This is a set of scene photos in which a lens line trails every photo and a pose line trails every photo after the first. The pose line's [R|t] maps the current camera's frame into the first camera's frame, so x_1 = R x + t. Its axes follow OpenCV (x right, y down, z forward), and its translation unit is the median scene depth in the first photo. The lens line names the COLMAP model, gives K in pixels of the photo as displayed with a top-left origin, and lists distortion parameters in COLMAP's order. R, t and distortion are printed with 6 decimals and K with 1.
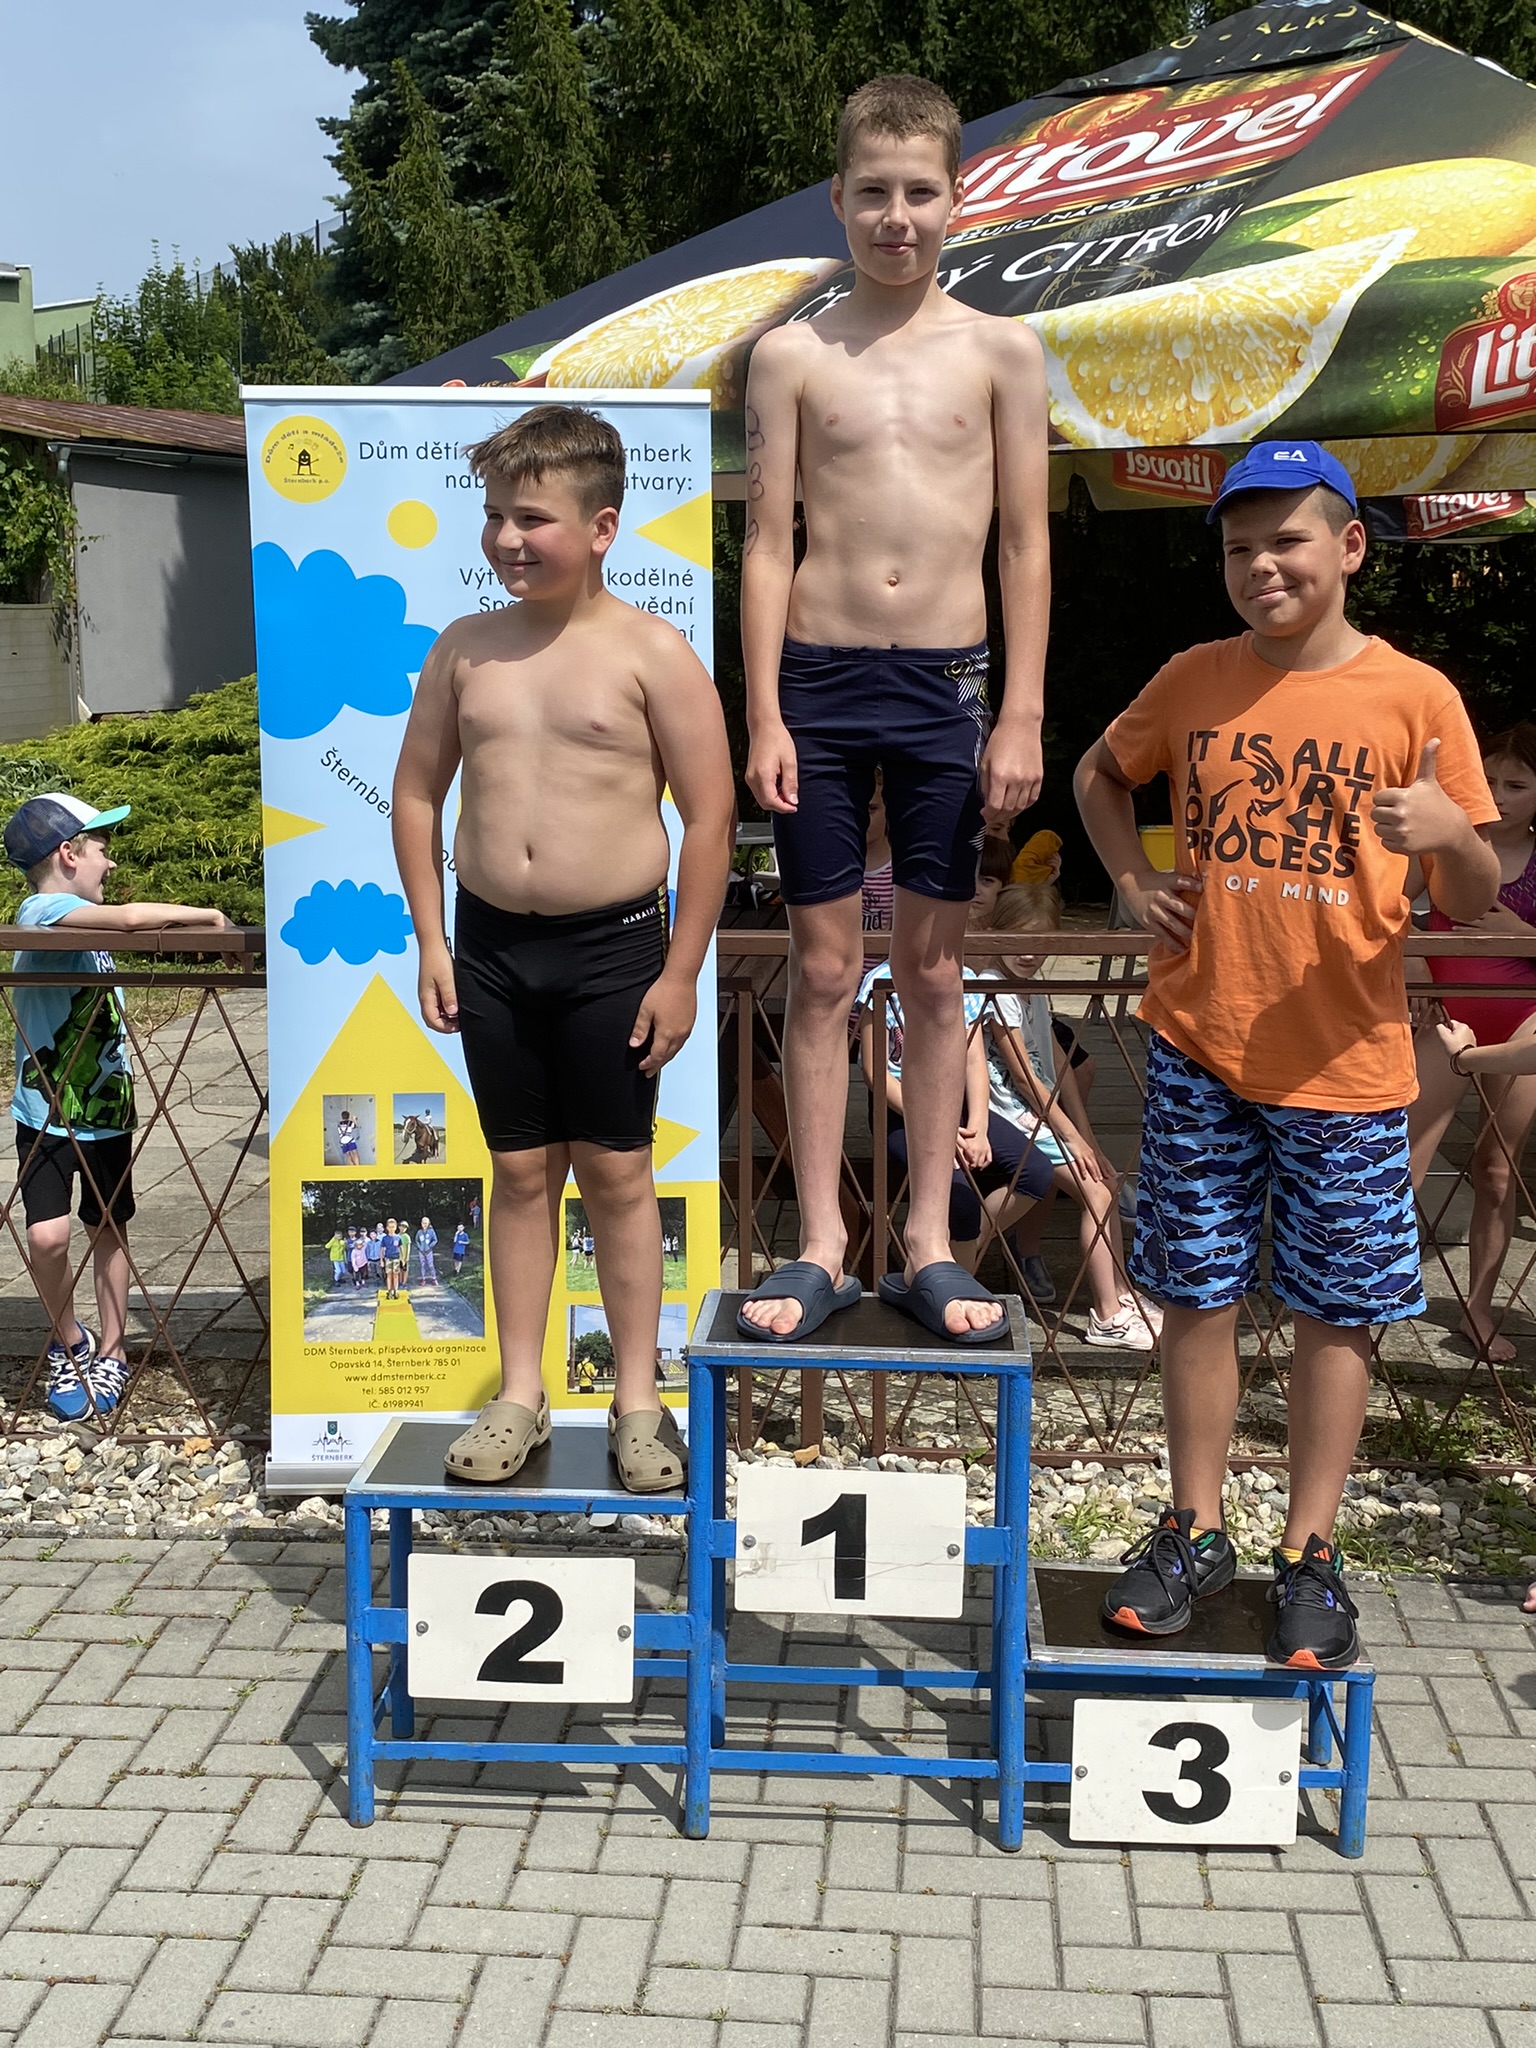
lens RADIAL K [[2315.2, 0, 798.6], [0, 2315.2, 1040.9], [0, 0, 1]] dist [0.114690, -0.336862]
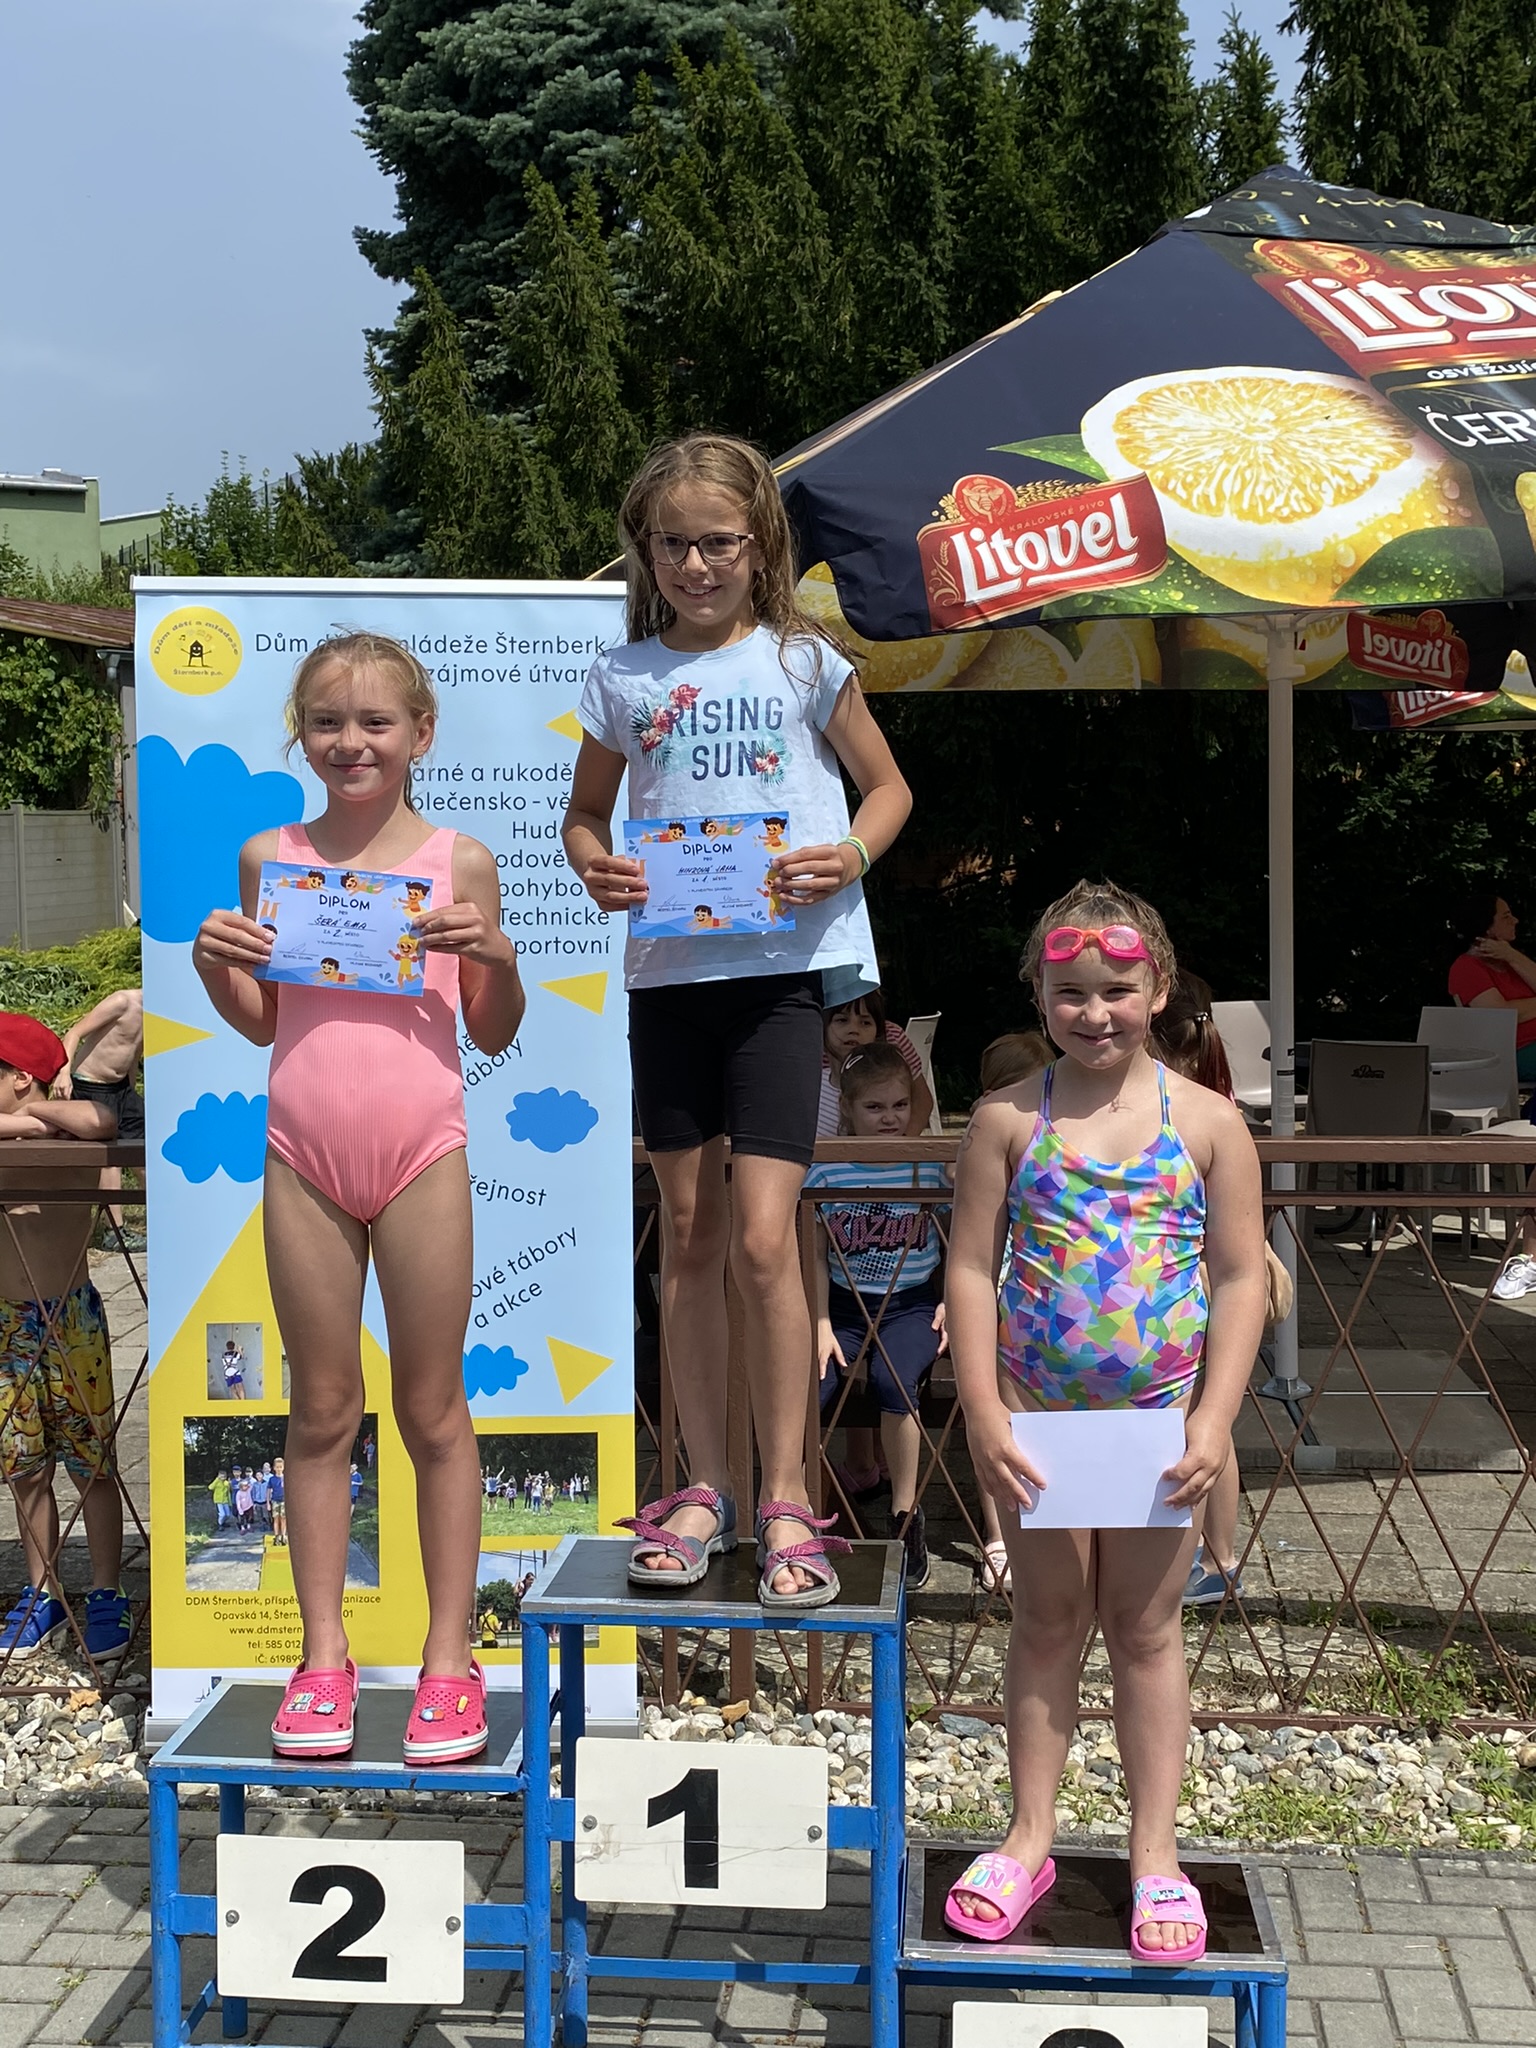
lens RADIAL K [[2399.6, 0, 803.5], [0, 2399.6, 1028.8], [0, 0, 1]] dist [0.007898, 0.004081]
pose [[0.999496, -0.008393, -0.030614, 0.082672], [0.005584, 0.995862, -0.090709, -0.005491], [0.031248, 0.090492, 0.995407, 0.042472]]
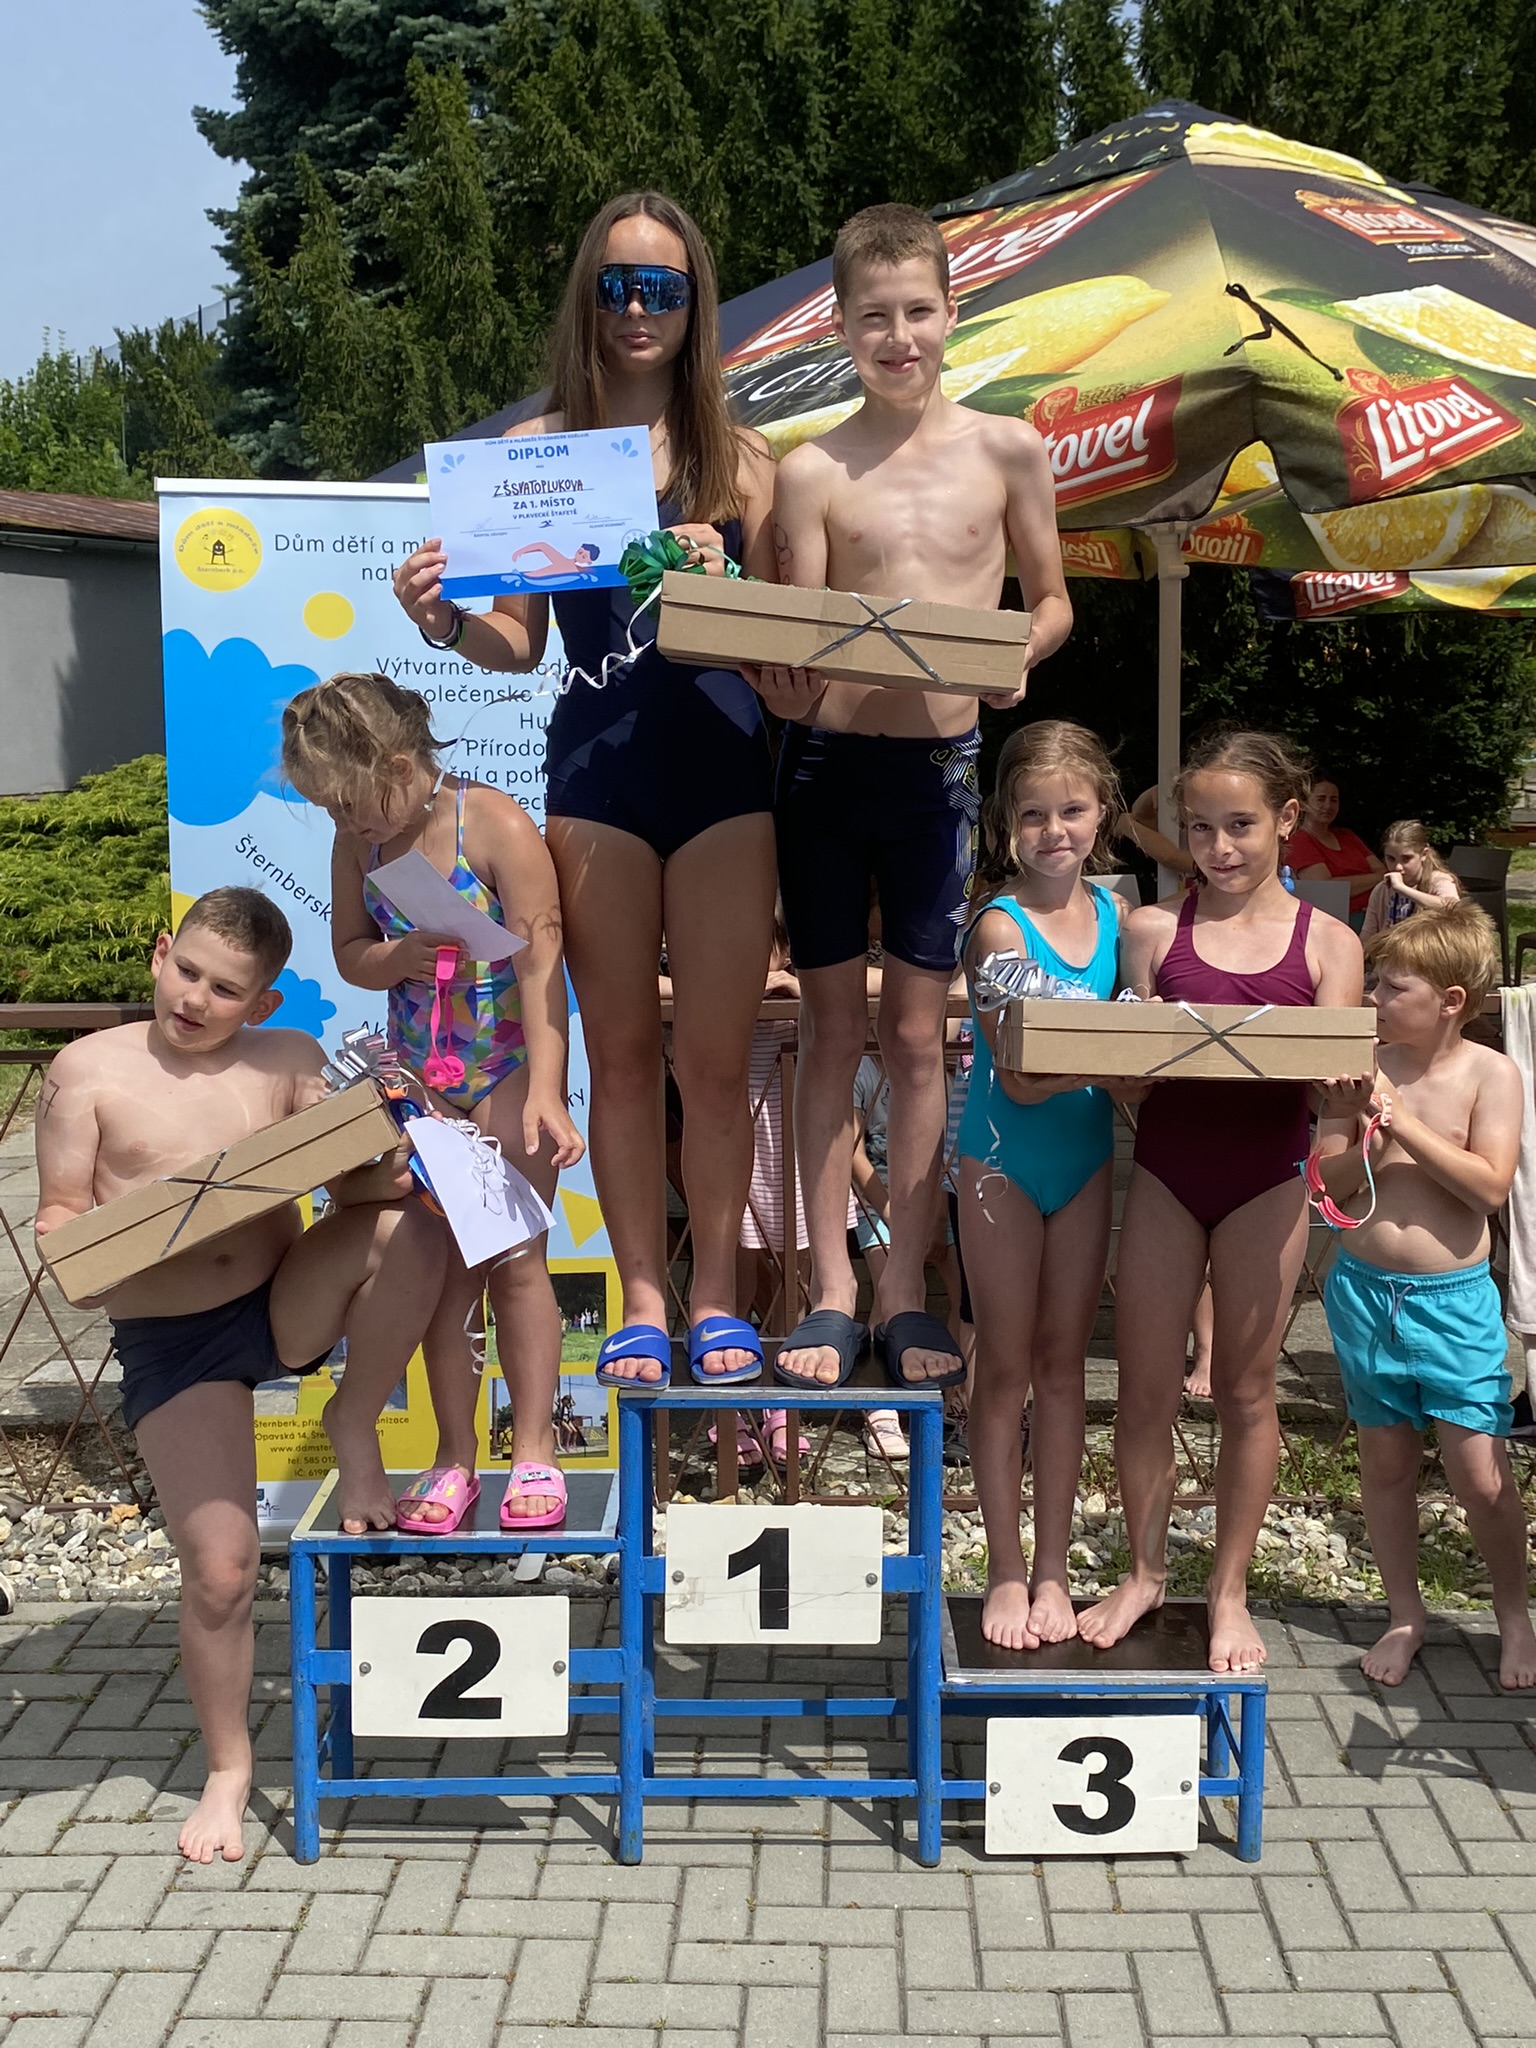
lens RADIAL K [[2319.3, 0, 807.2], [0, 2319.3, 1022.3], [0, 0, 1]] dist [0.091227, -0.264578]
pose [[0.998632, -0.014698, 0.050179, -0.010698], [0.016669, 0.999097, -0.039092, 0.006078], [-0.049559, 0.039875, 0.997975, -0.058419]]
